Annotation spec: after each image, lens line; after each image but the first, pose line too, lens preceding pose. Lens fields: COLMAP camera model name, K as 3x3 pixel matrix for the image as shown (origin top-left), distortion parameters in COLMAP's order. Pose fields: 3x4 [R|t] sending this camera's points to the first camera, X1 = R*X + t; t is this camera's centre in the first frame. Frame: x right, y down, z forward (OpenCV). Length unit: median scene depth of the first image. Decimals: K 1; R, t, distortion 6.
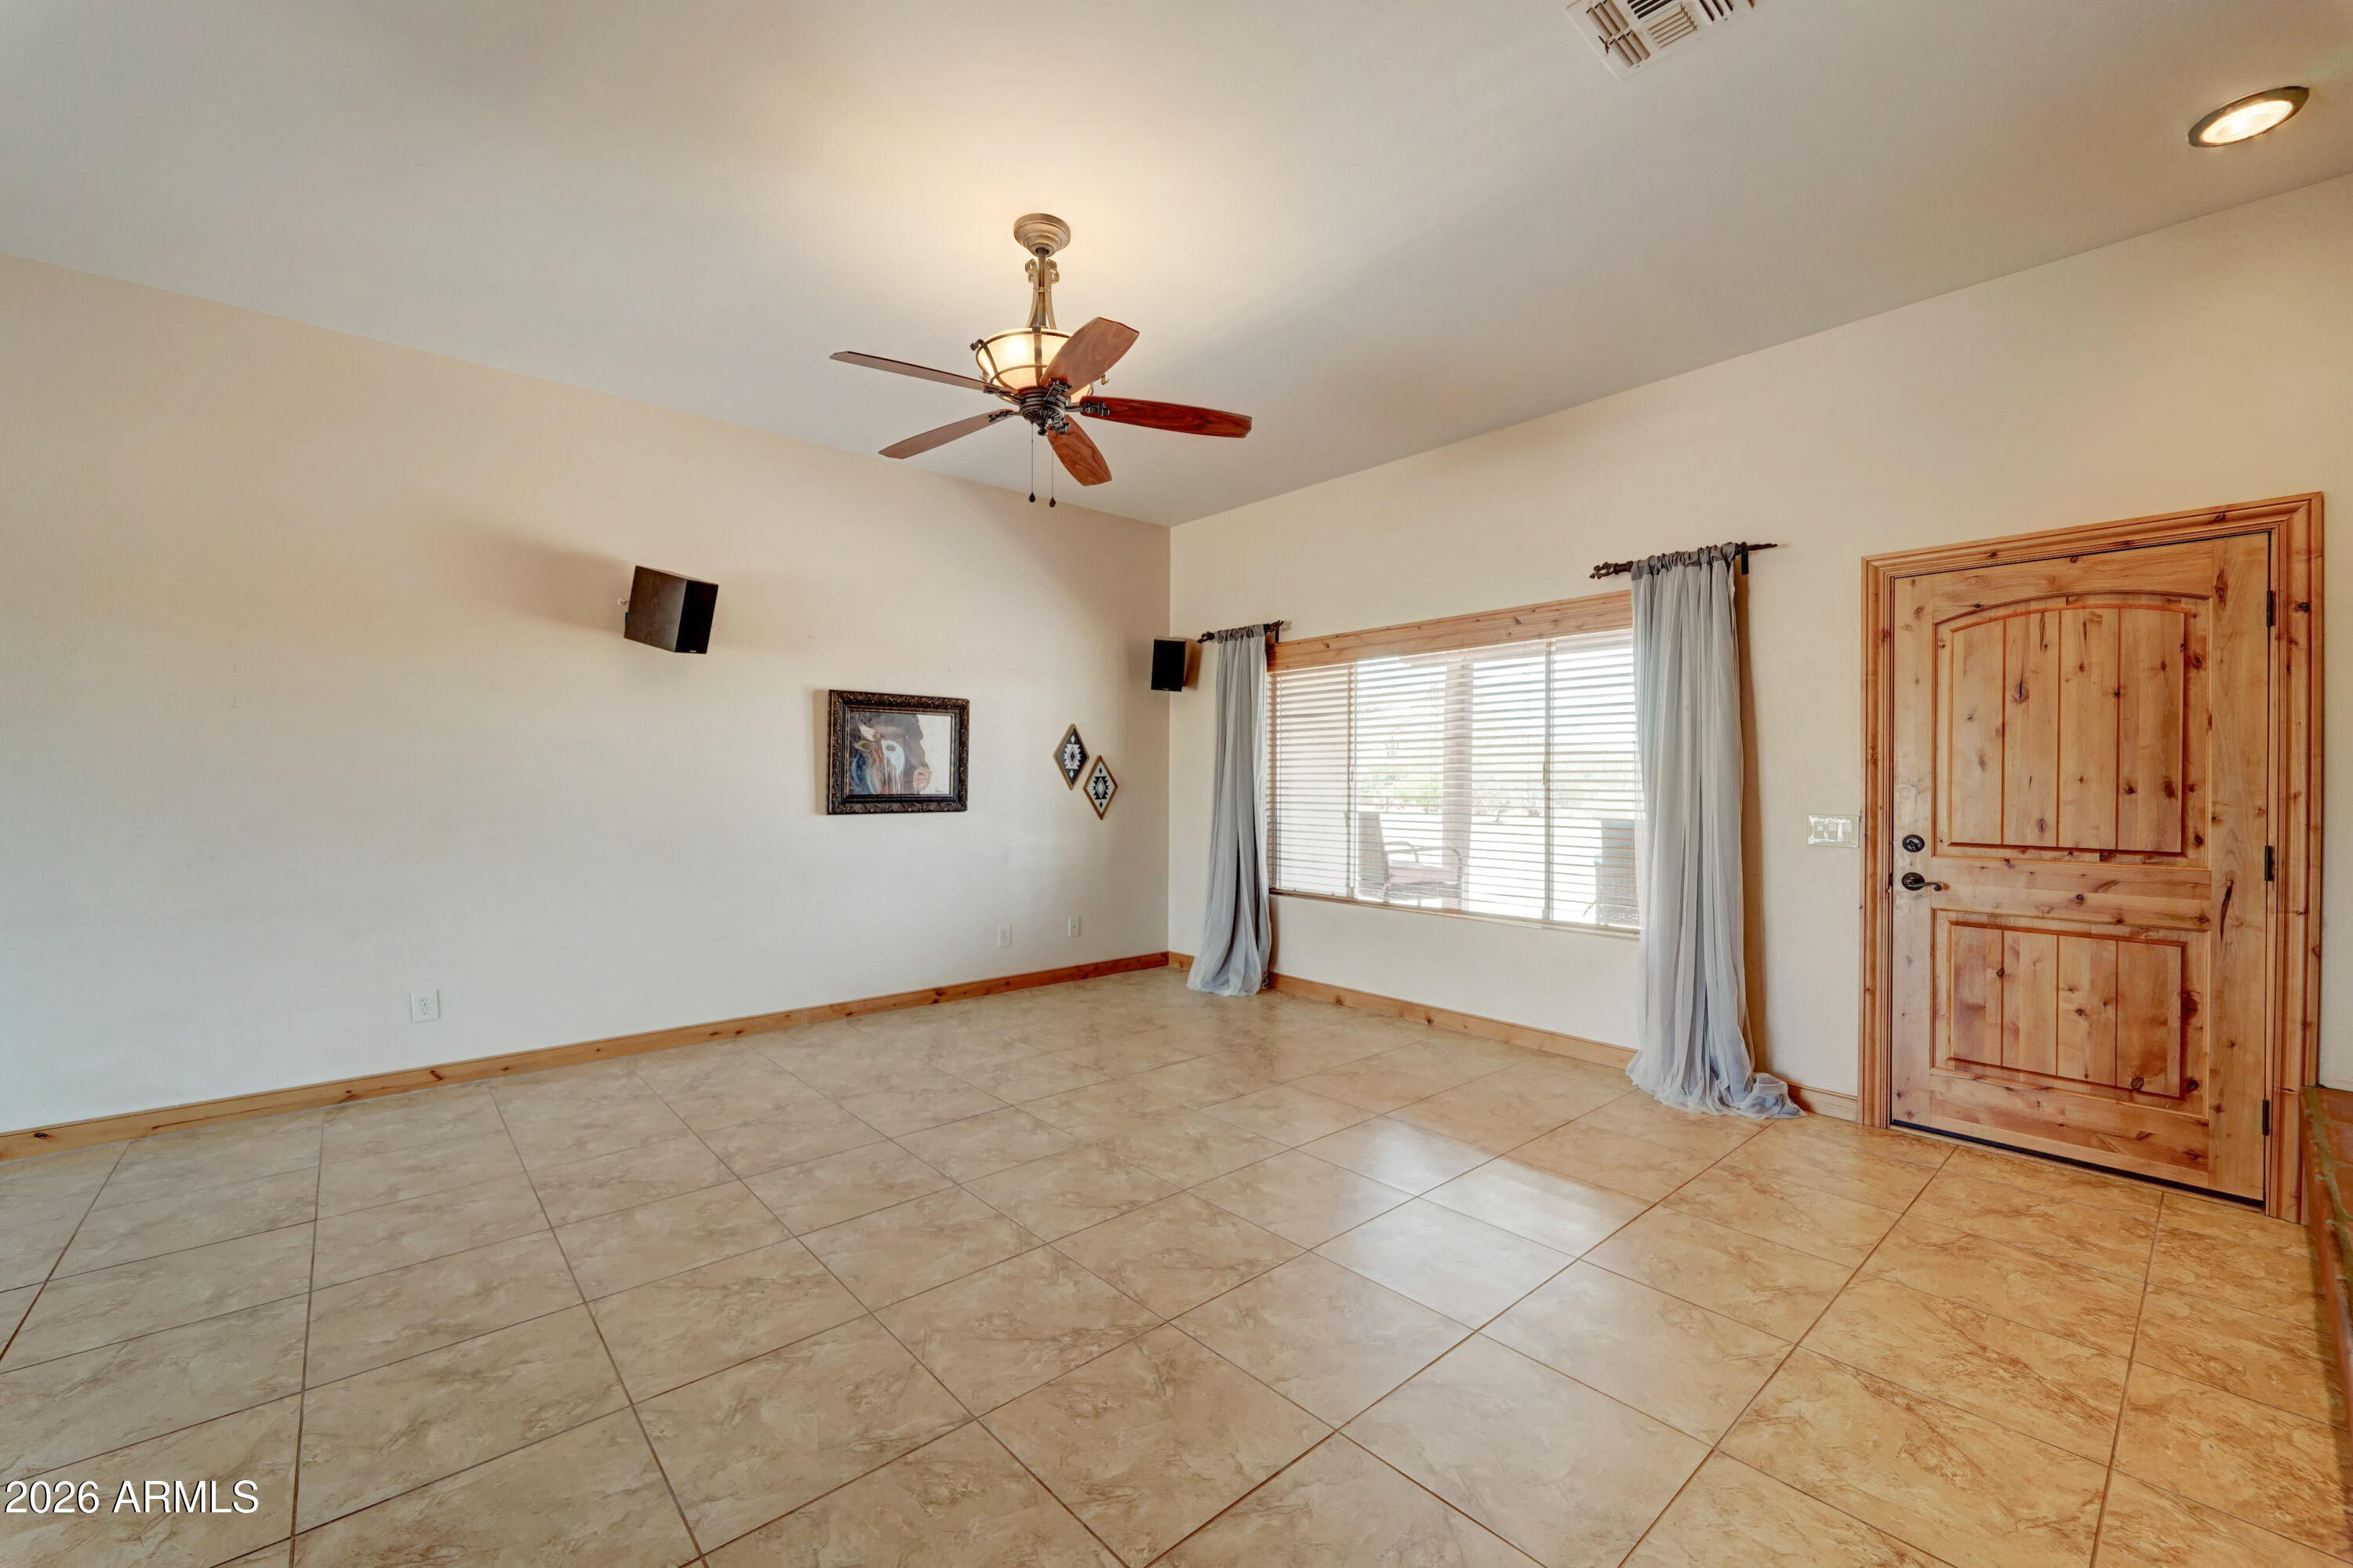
lens RADIAL K [[943.7, 0, 1196.9], [0, 943.7, 786.8], [0, 0, 1]] dist [-0.000200, 0.000378]
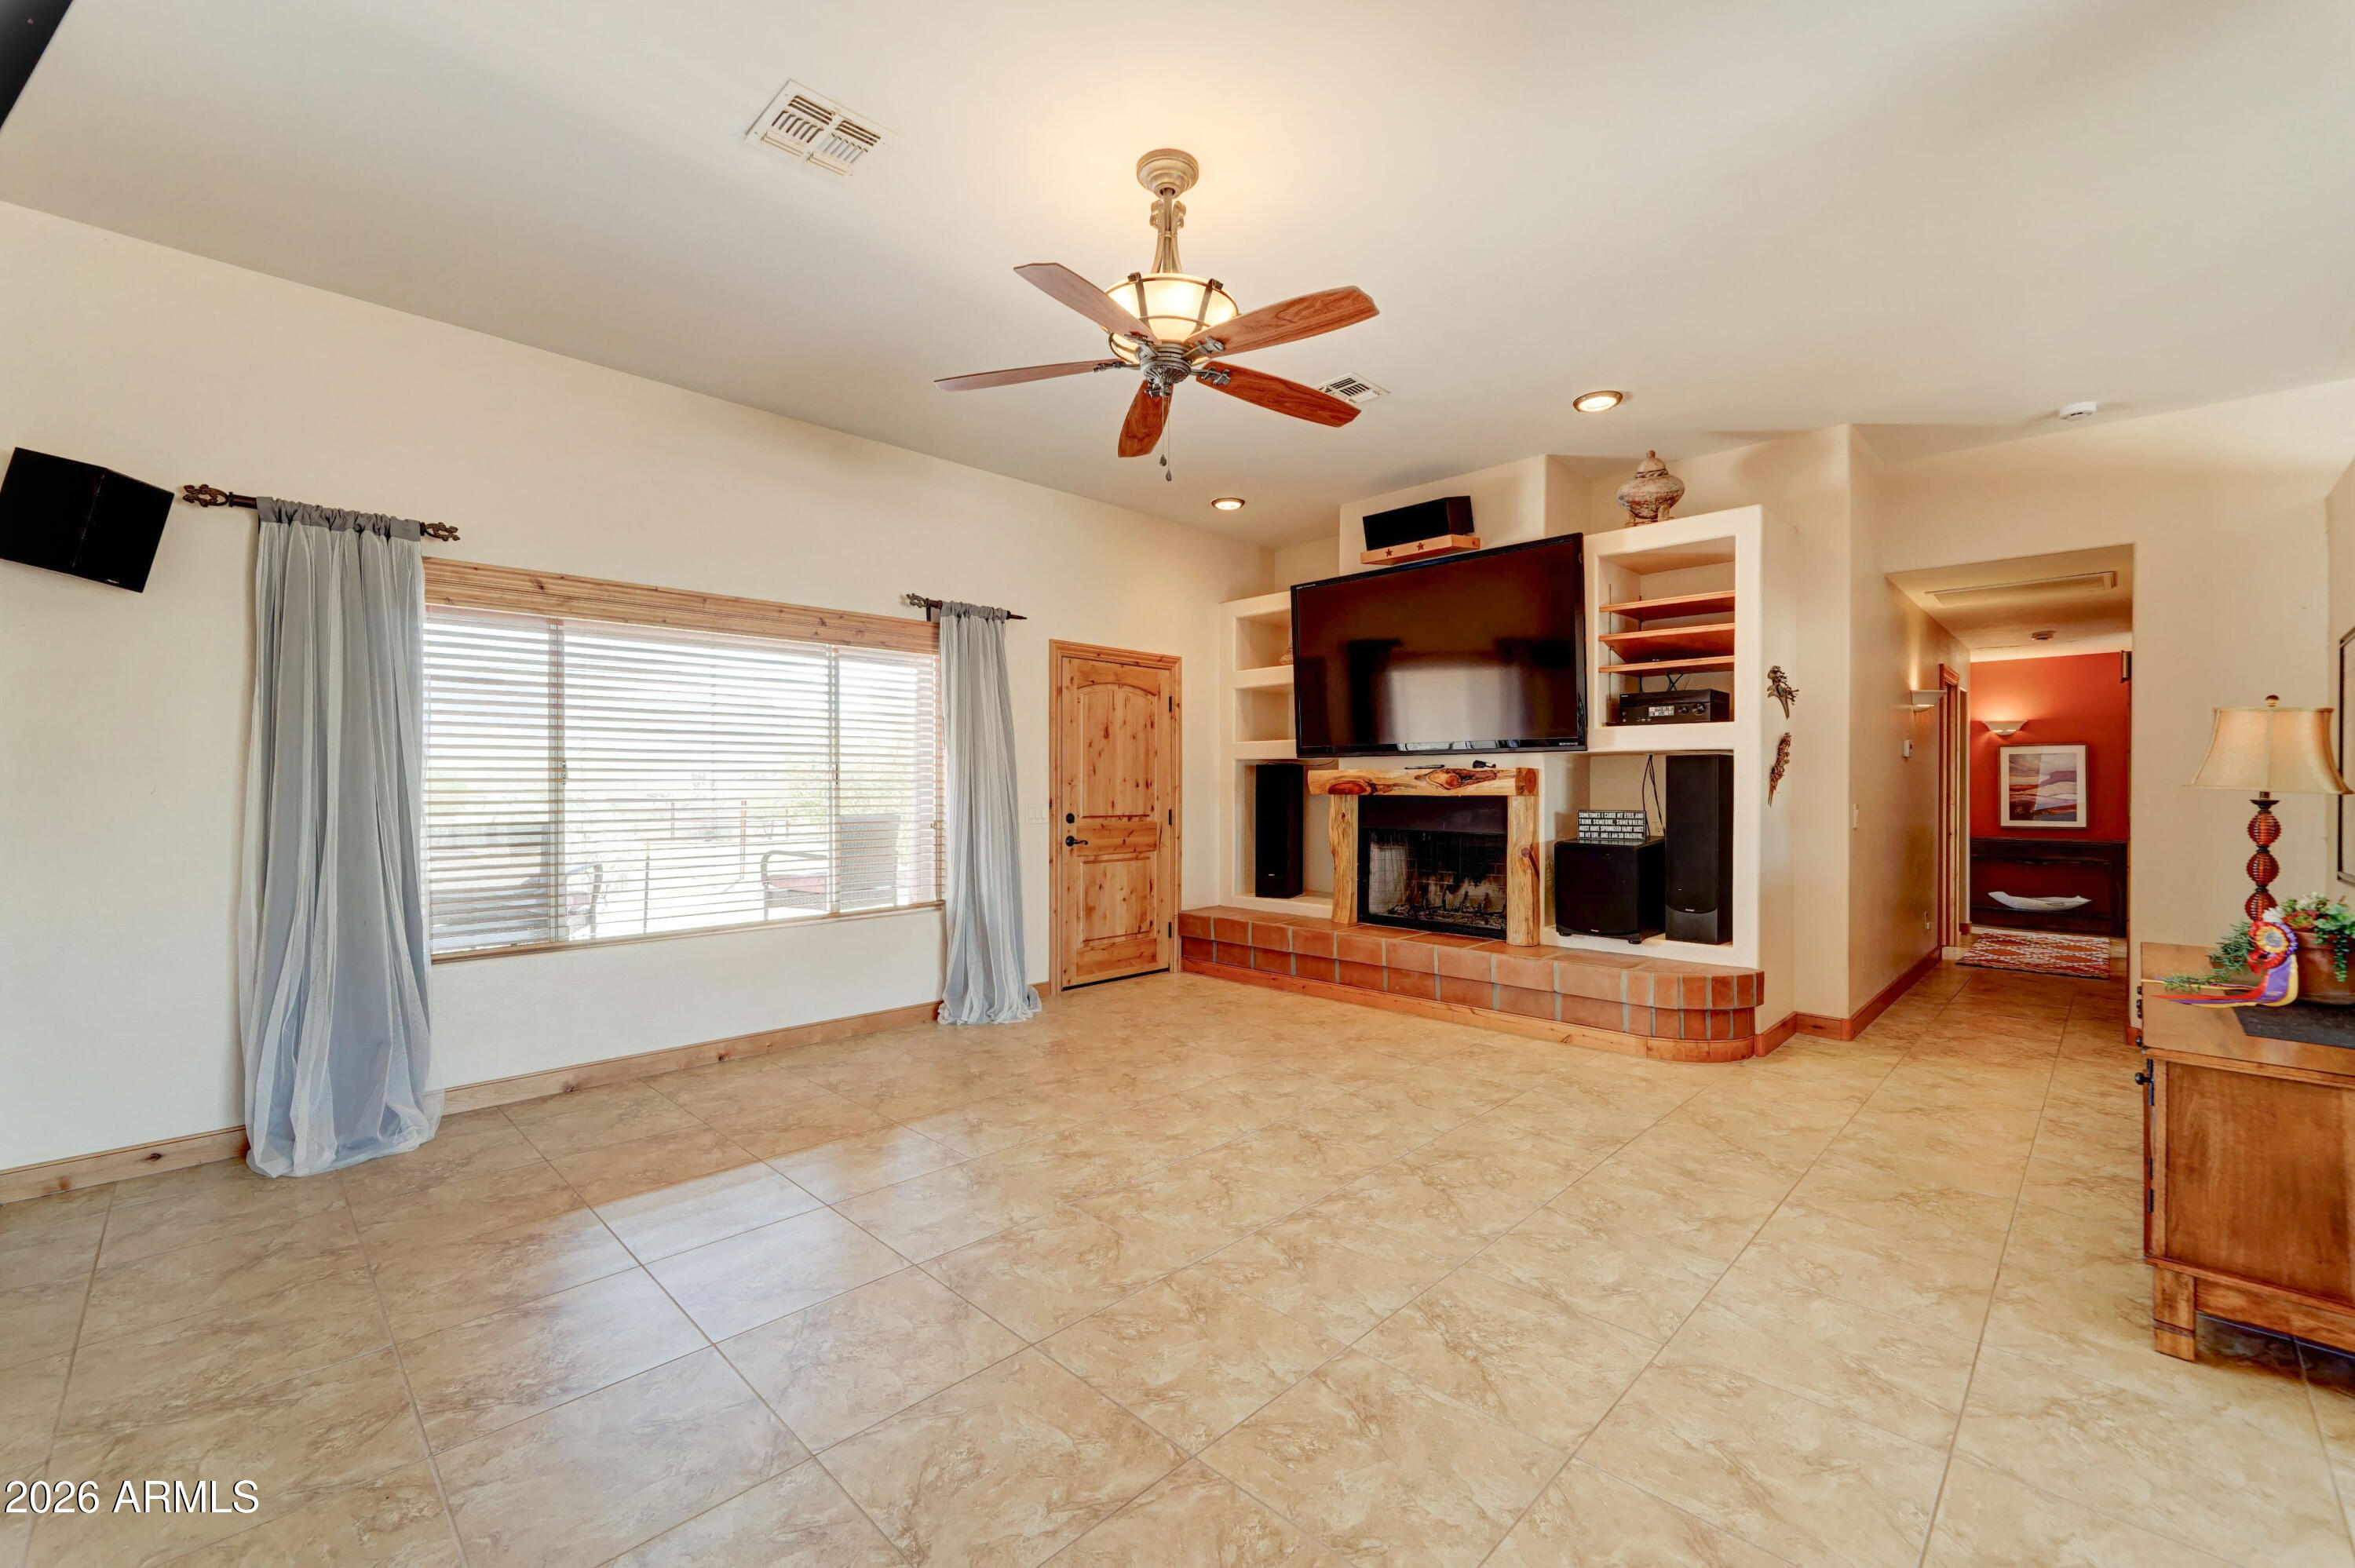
lens RADIAL K [[944.3, 0, 1177.3], [0, 944.3, 787.2], [0, 0, 1]] dist [-0.000200, 0.000378]
pose [[-0.044661, -0.006858, 0.998979, -0.897183], [0.005307, 0.999961, 0.007102, -0.005730], [-0.998988, 0.005619, -0.044623, 0.866289]]
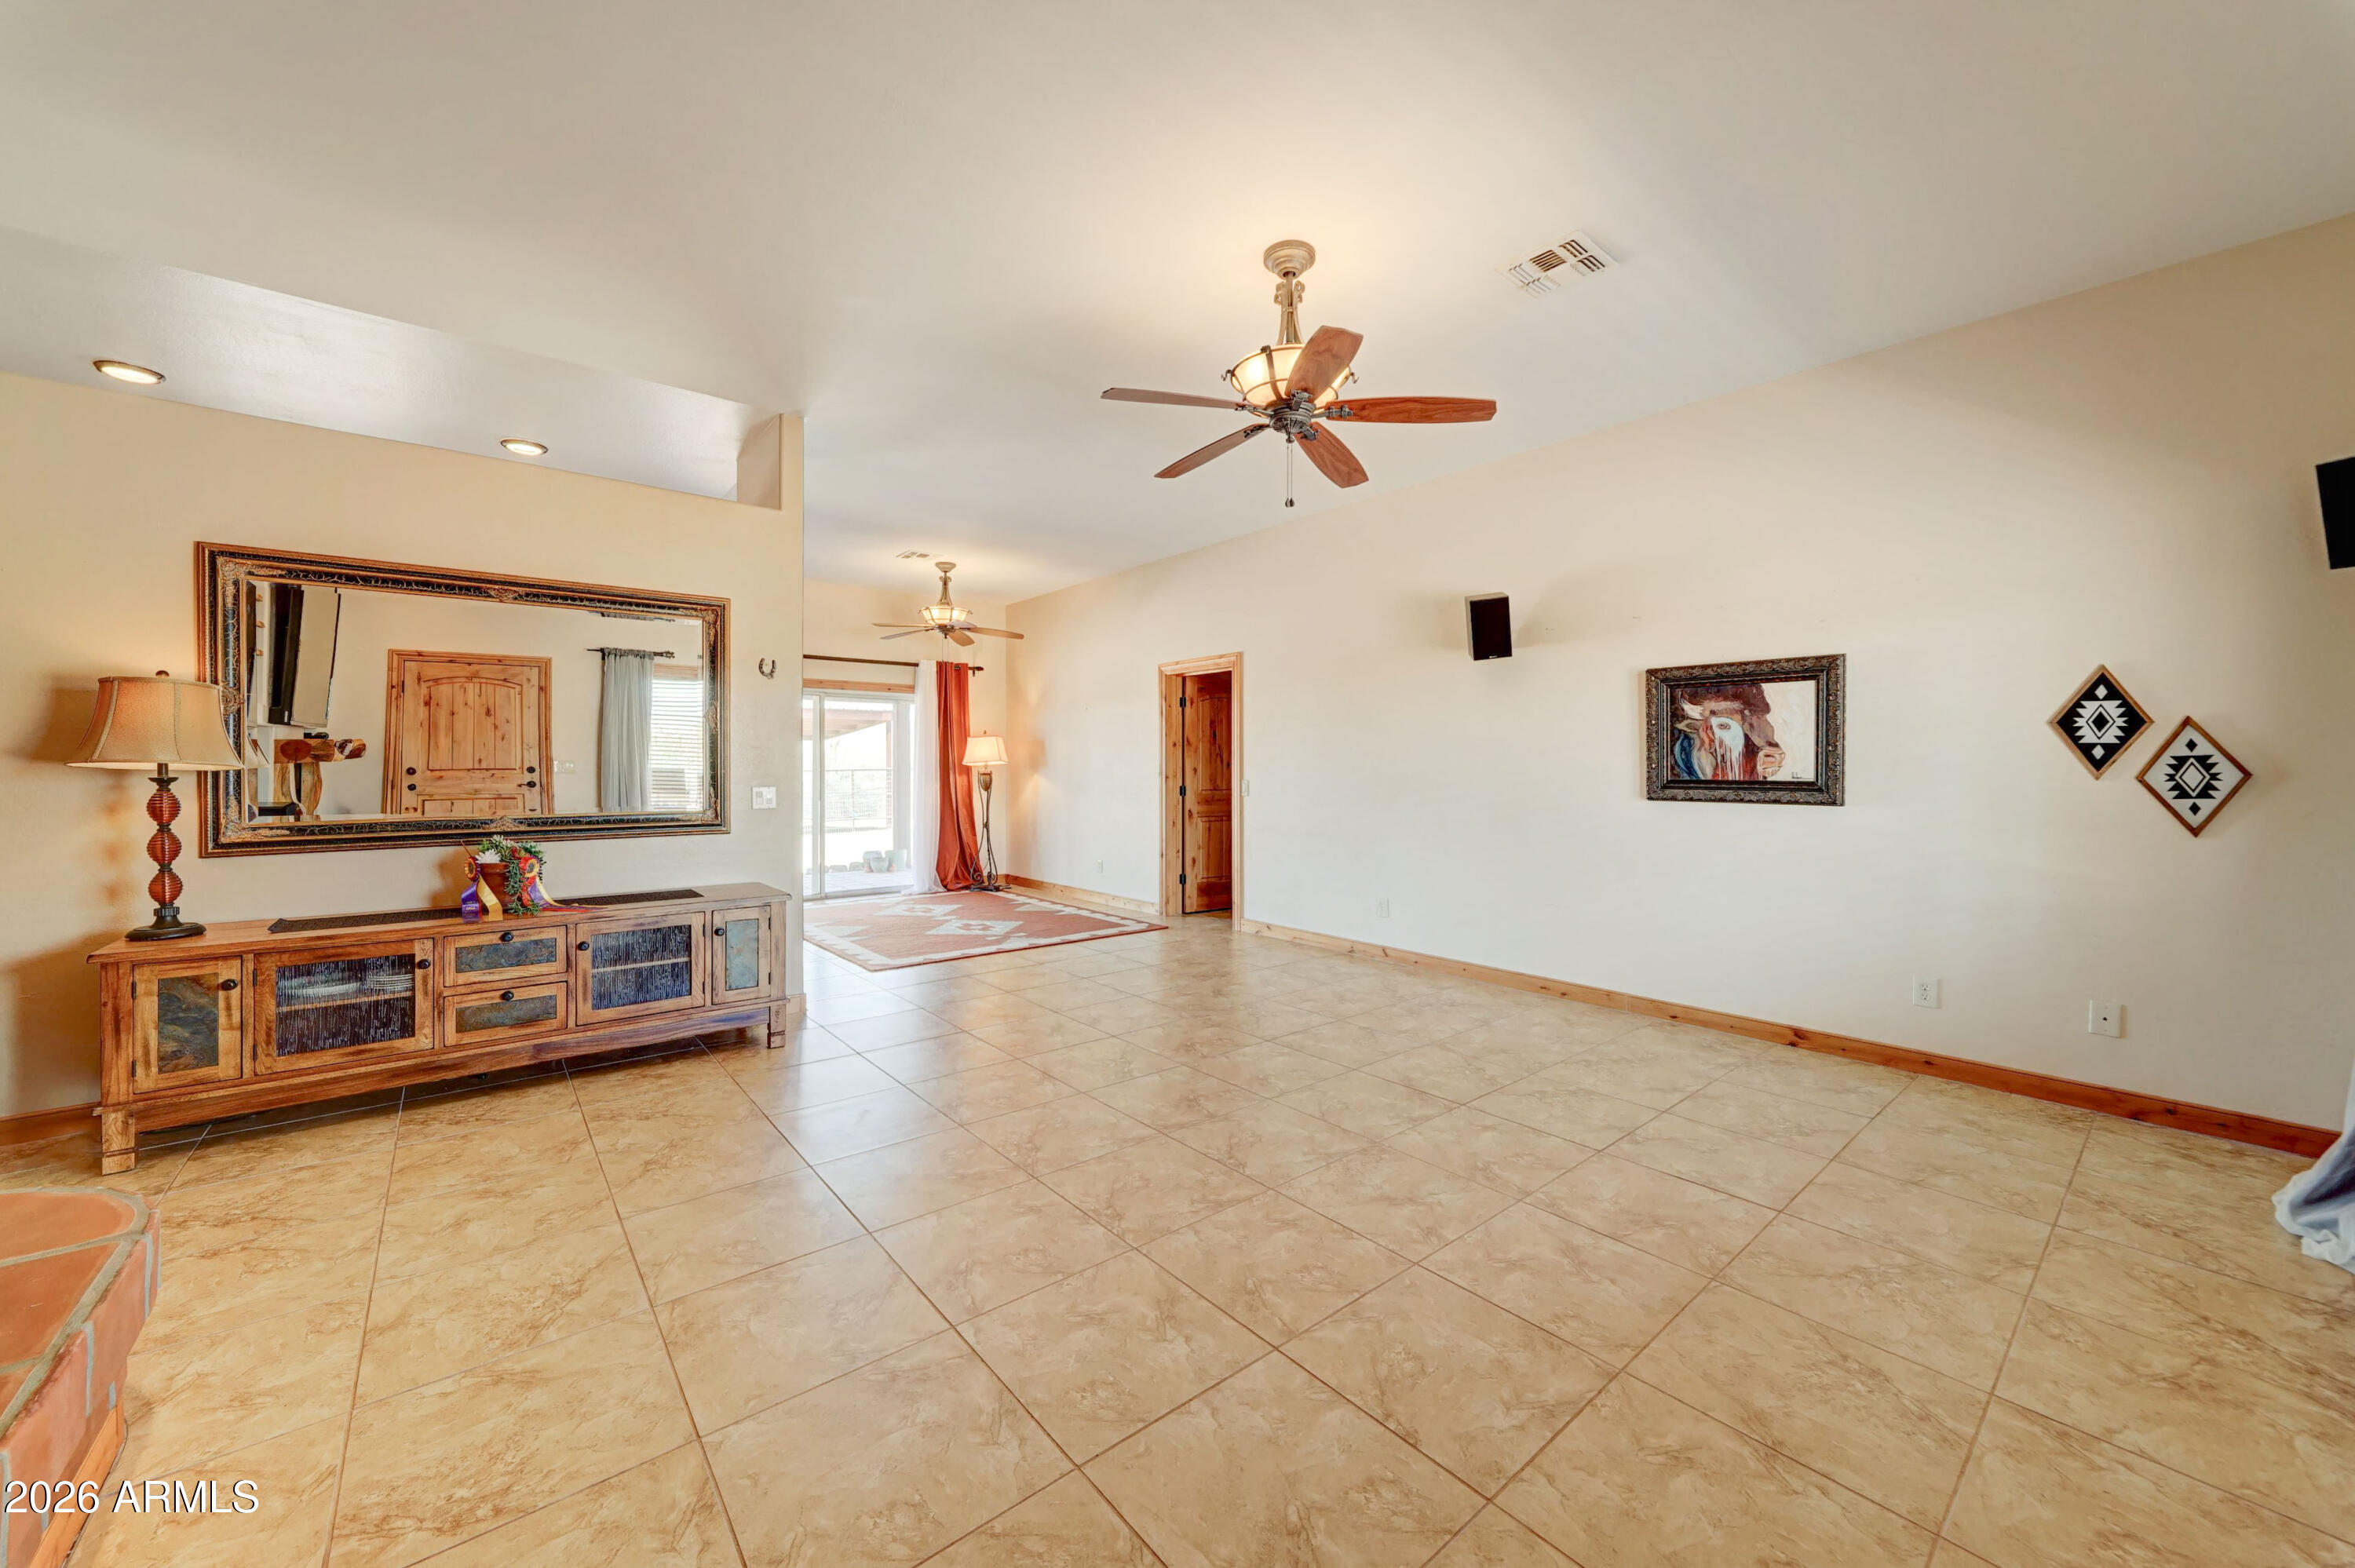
lens RADIAL K [[888.1, 0, 1180.6], [0, 888.1, 776.9], [0, 0, 1]] dist [0.002461, 0.000205]
pose [[-0.046493, 0.009687, -0.998872, 0.728227], [-0.008605, 0.999912, 0.010098, 0.001510], [0.998882, 0.009065, -0.046405, 0.776670]]
